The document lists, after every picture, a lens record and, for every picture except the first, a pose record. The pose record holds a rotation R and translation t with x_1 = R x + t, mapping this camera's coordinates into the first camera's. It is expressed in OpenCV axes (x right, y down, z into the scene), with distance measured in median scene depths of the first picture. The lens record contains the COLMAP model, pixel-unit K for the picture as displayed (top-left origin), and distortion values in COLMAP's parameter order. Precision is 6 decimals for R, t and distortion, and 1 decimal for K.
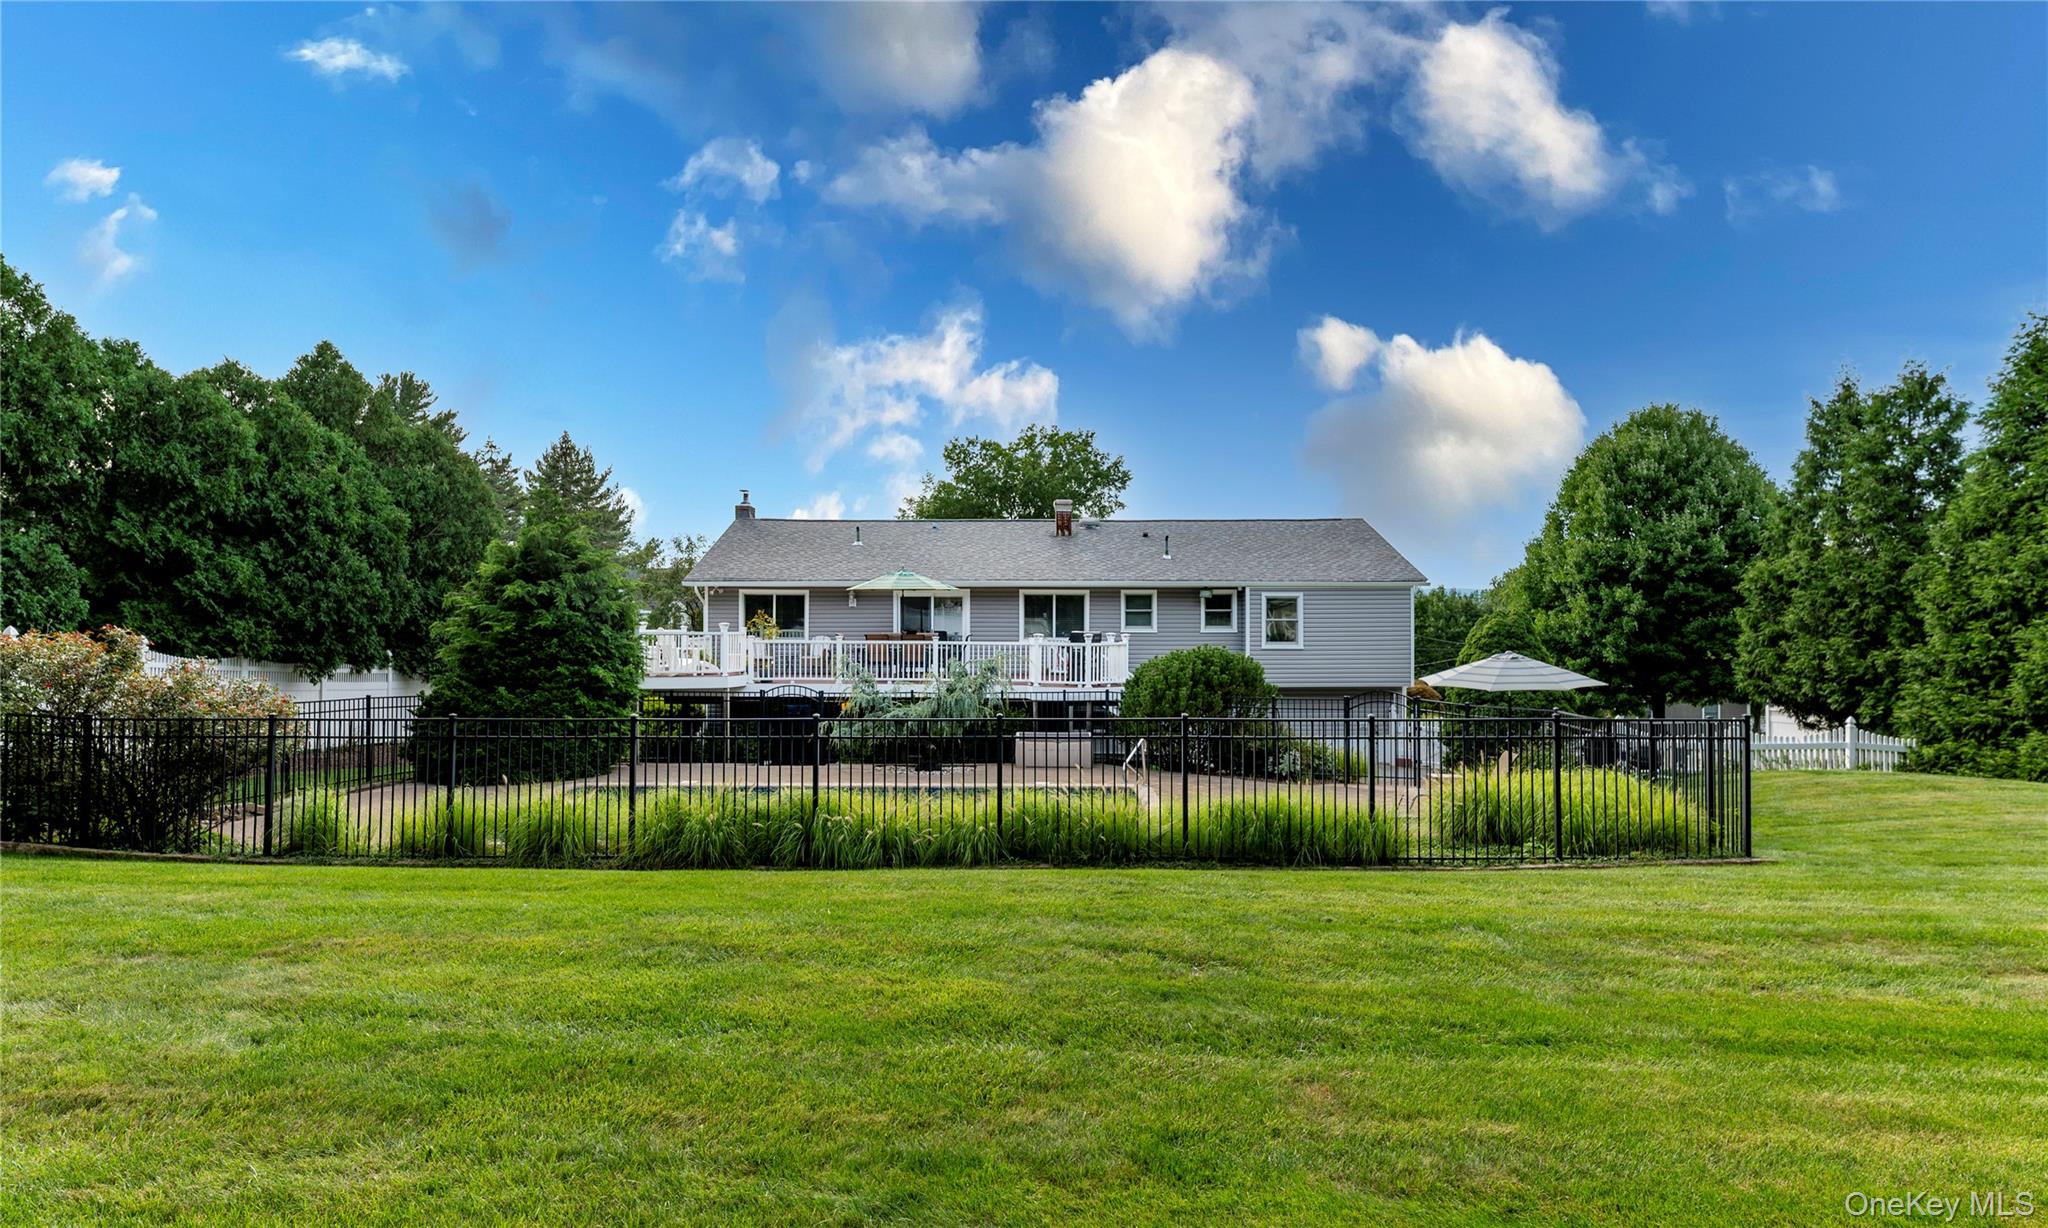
lens RADIAL K [[1159.9, 0, 1030.5], [0, 1159.9, 604.0], [0, 0, 1]] dist [-0.000492, 0.001436]
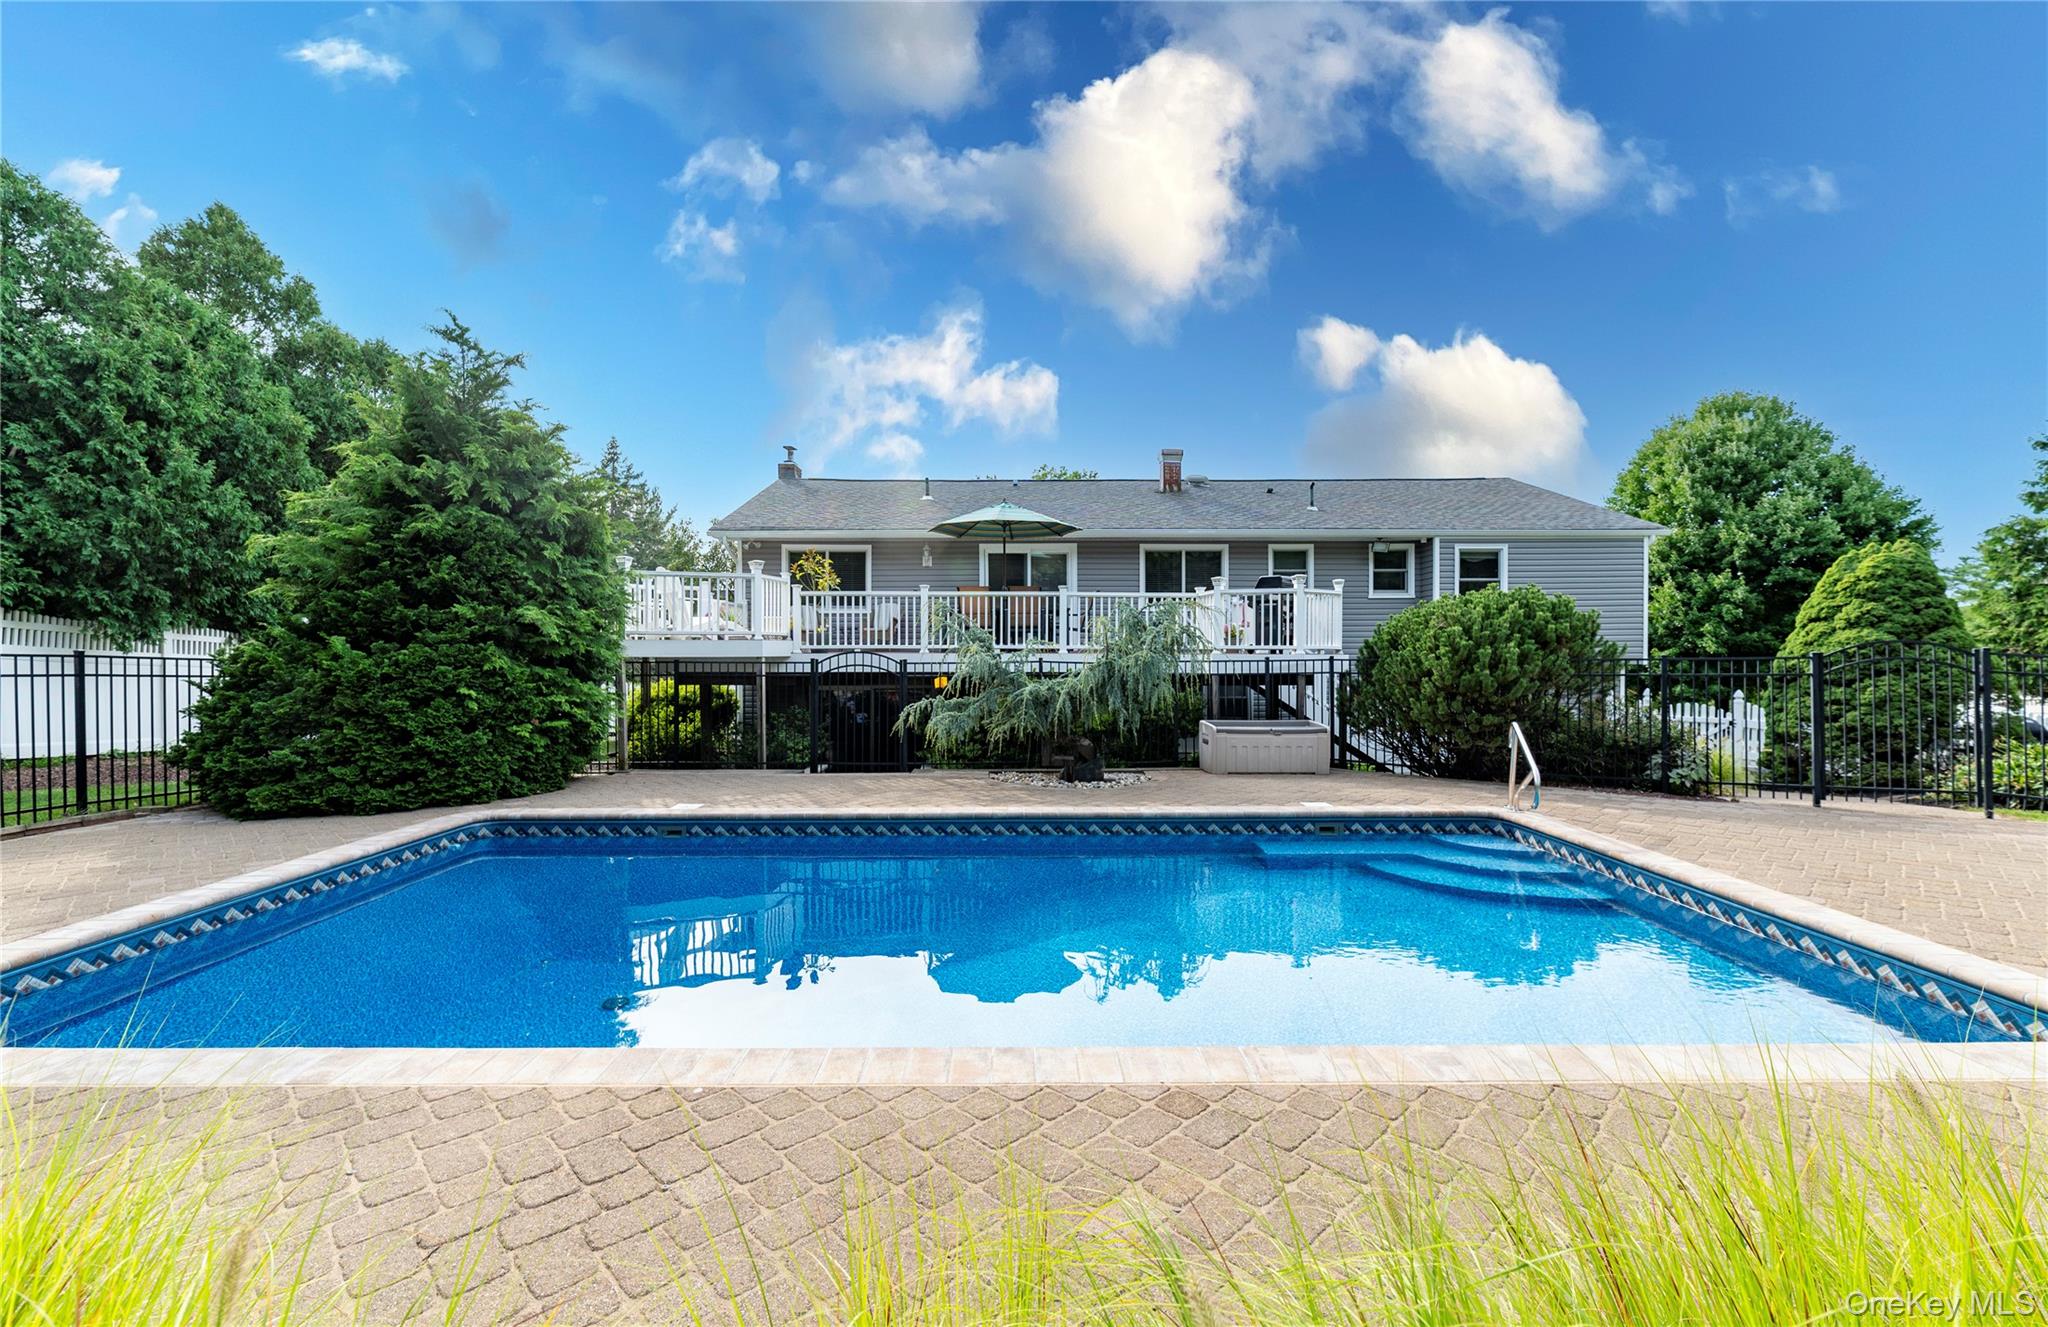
lens RADIAL K [[888.0, 0, 1017.0], [0, 888.0, 666.5], [0, 0, 1]] dist [-0.001816, -0.000368]
pose [[0.999982, -0.005620, 0.001948, -0.106978], [0.005556, 0.999484, 0.031634, 0.057544], [-0.002125, -0.031623, 0.999498, 0.451611]]
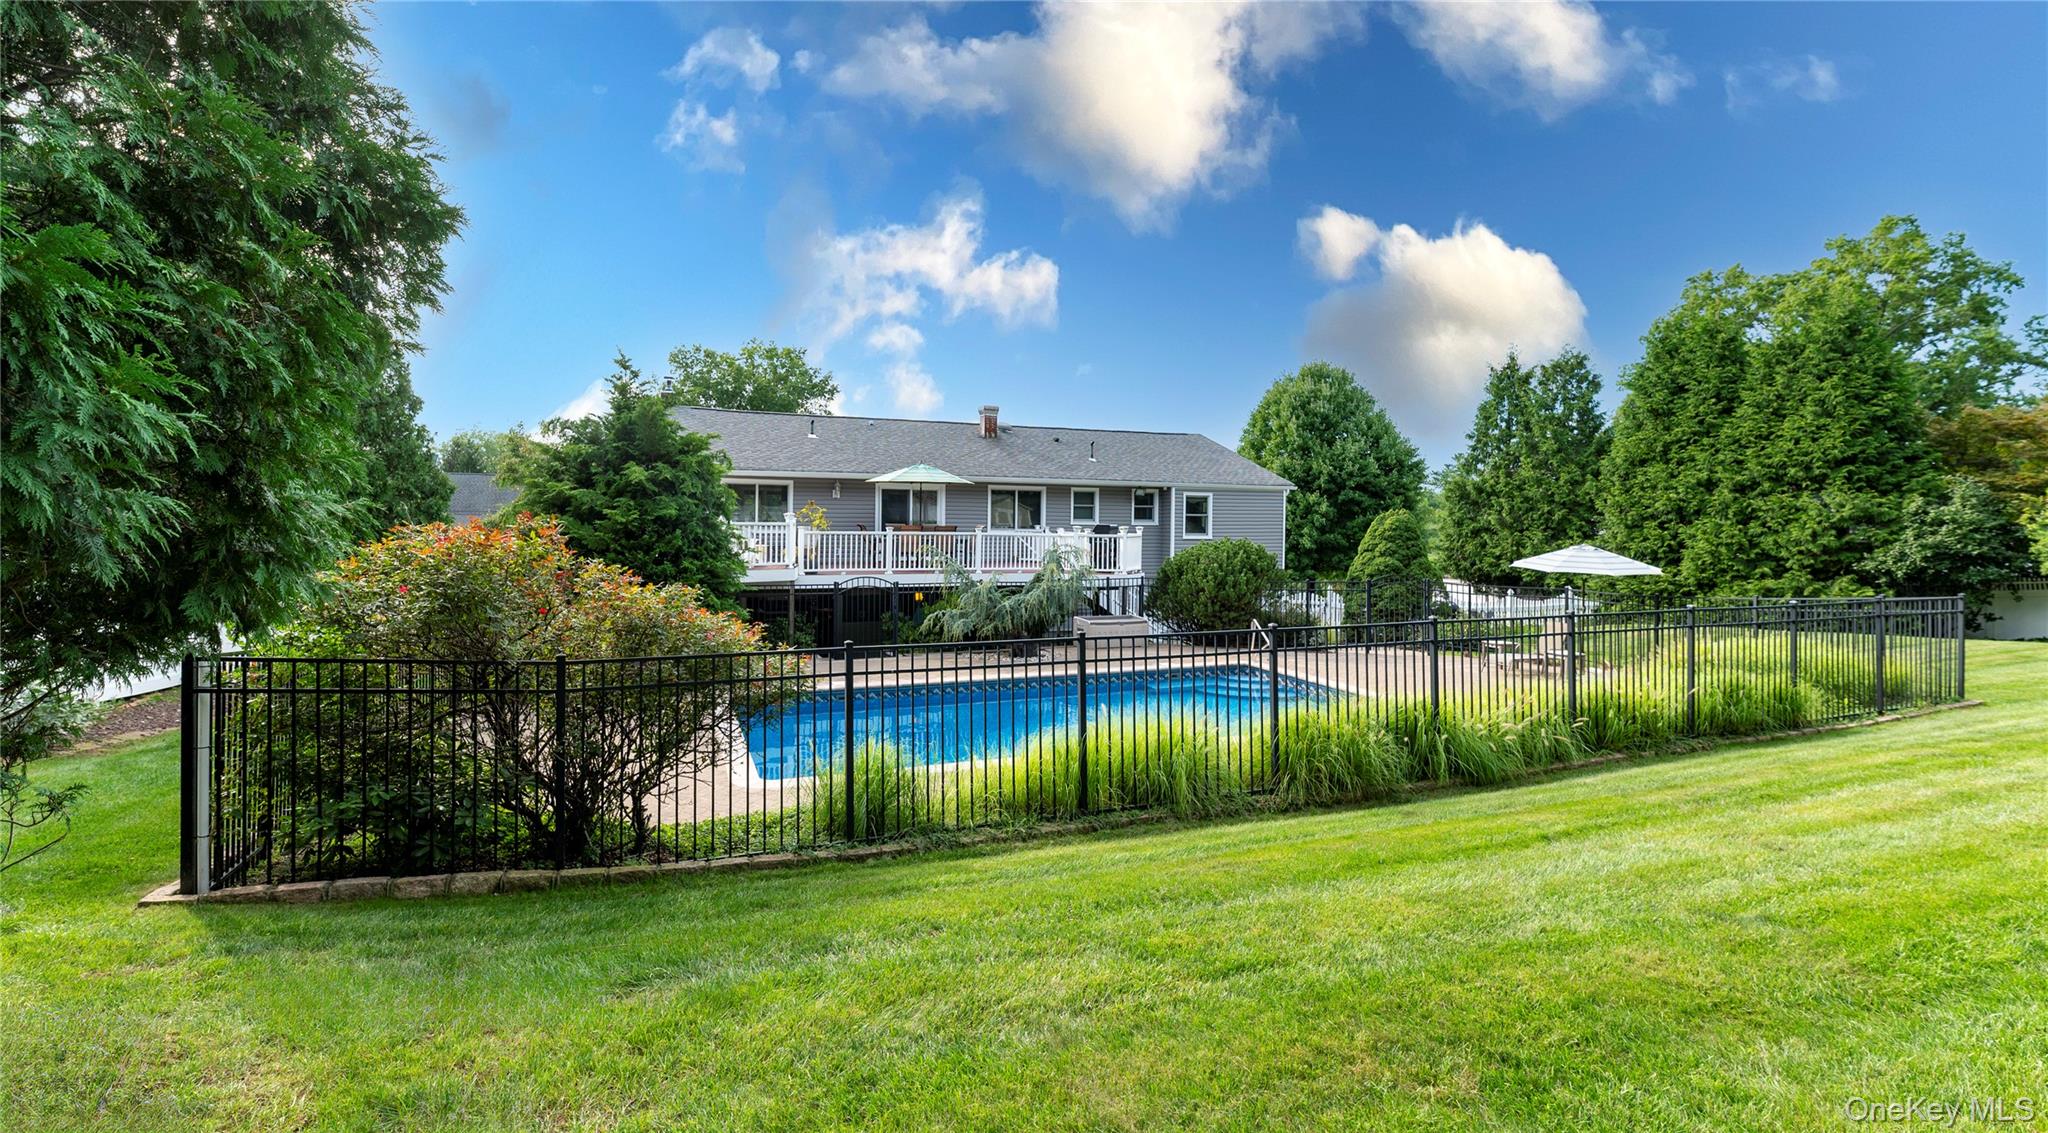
lens RADIAL K [[923.5, 0, 1053.1], [0, 923.5, 533.1], [0, 0, 1]] dist [0.001753, -0.000016]
pose [[0.915727, 0.002491, 0.401792, -0.345224], [-0.017004, 0.999325, 0.032557, 0.003856], [-0.401440, -0.036645, 0.915152, 0.198546]]
